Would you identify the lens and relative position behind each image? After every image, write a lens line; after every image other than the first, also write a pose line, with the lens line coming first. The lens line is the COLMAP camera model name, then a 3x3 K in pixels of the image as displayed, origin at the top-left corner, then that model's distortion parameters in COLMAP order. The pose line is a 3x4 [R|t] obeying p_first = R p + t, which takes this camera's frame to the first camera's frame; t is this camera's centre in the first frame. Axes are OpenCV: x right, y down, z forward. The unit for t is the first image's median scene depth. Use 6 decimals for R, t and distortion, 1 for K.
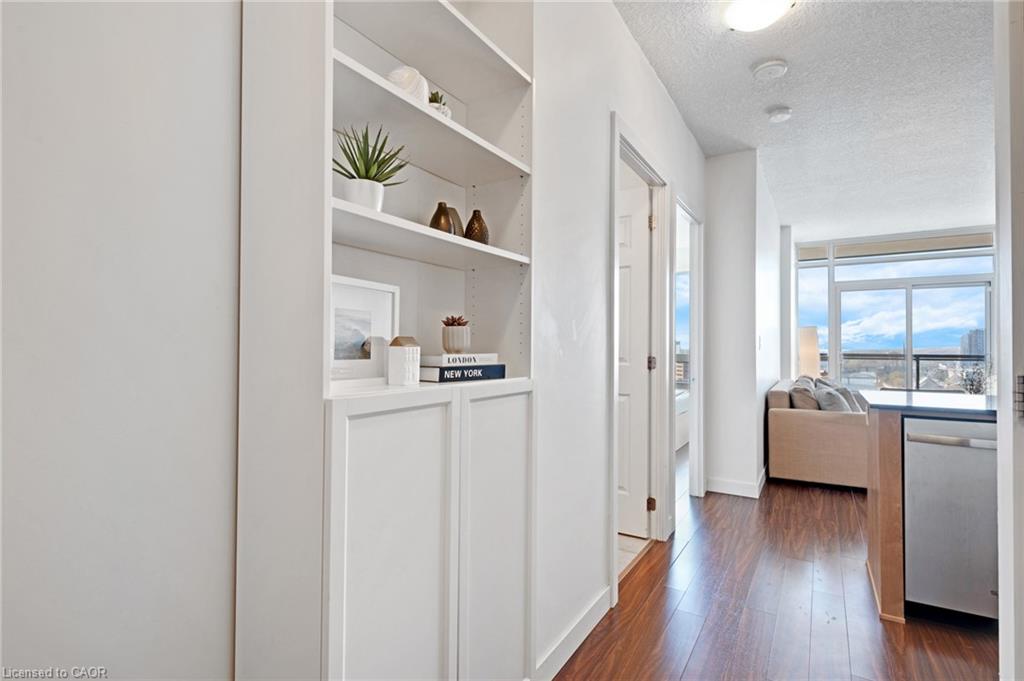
lens RADIAL K [[501.9, 0, 509.3], [0, 501.9, 341.9], [0, 0, 1]] dist [0.011814, -0.001101]
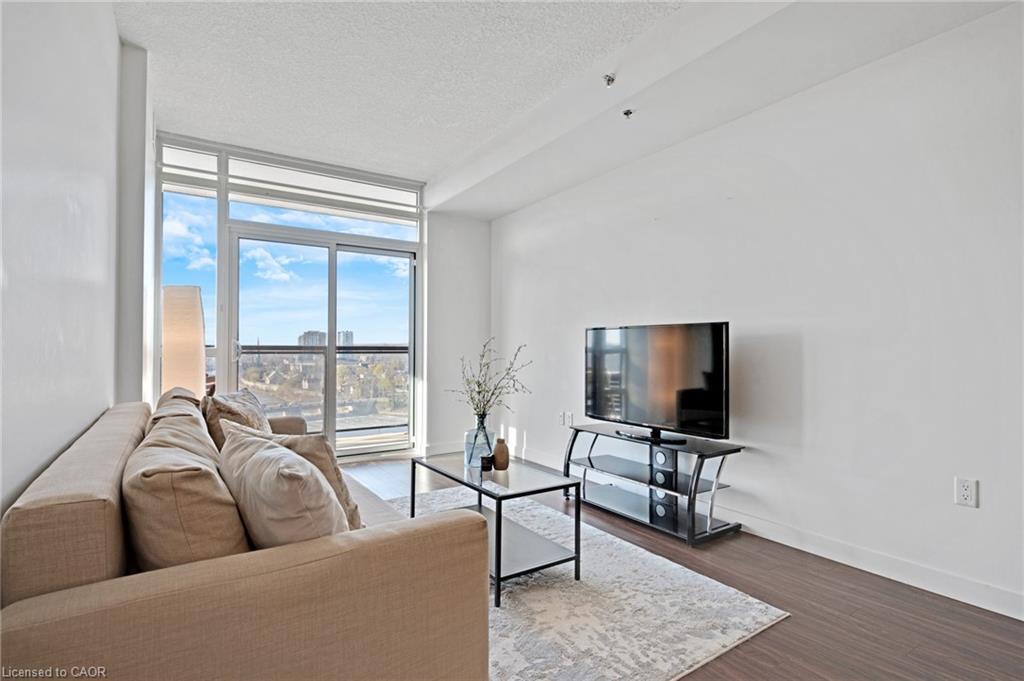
lens RADIAL K [[501.9, 0, 509.3], [0, 501.9, 341.9], [0, 0, 1]] dist [0.011814, -0.001101]
pose [[0.429964, 0.006889, 0.902820, 0.298200], [-0.009524, 0.999950, -0.003095, 0.021741], [-0.902796, -0.007268, 0.430008, 0.522522]]
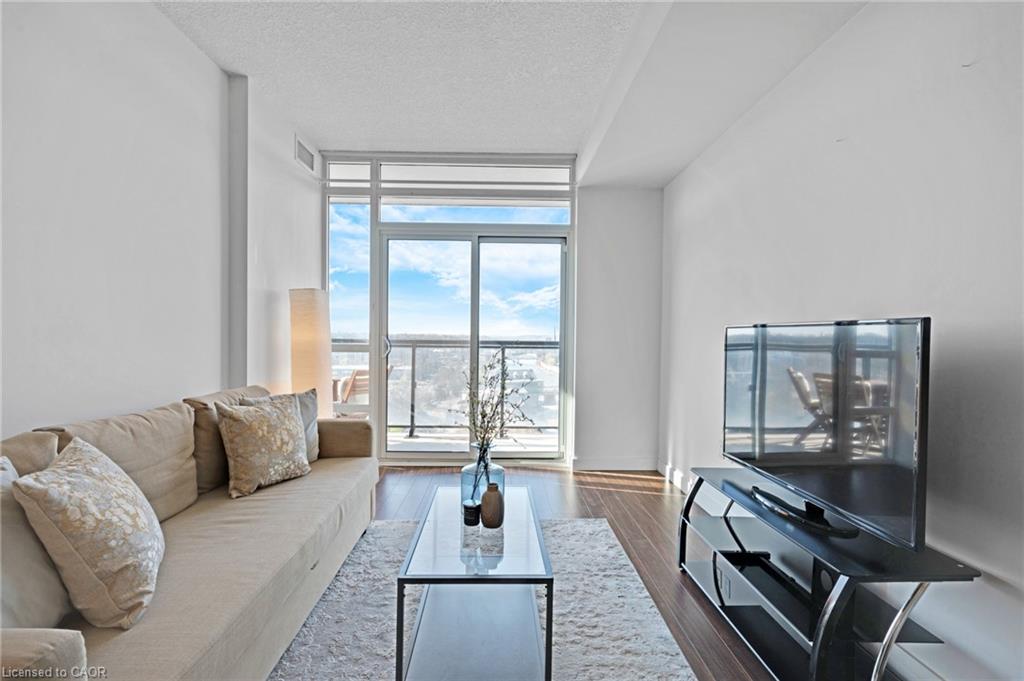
lens RADIAL K [[501.9, 0, 509.3], [0, 501.9, 341.9], [0, 0, 1]] dist [0.011814, -0.001101]
pose [[0.843650, -0.005398, 0.536867, 0.507598], [-0.010829, 0.999575, 0.027068, 0.007394], [-0.536785, -0.028650, 0.843232, 0.451470]]
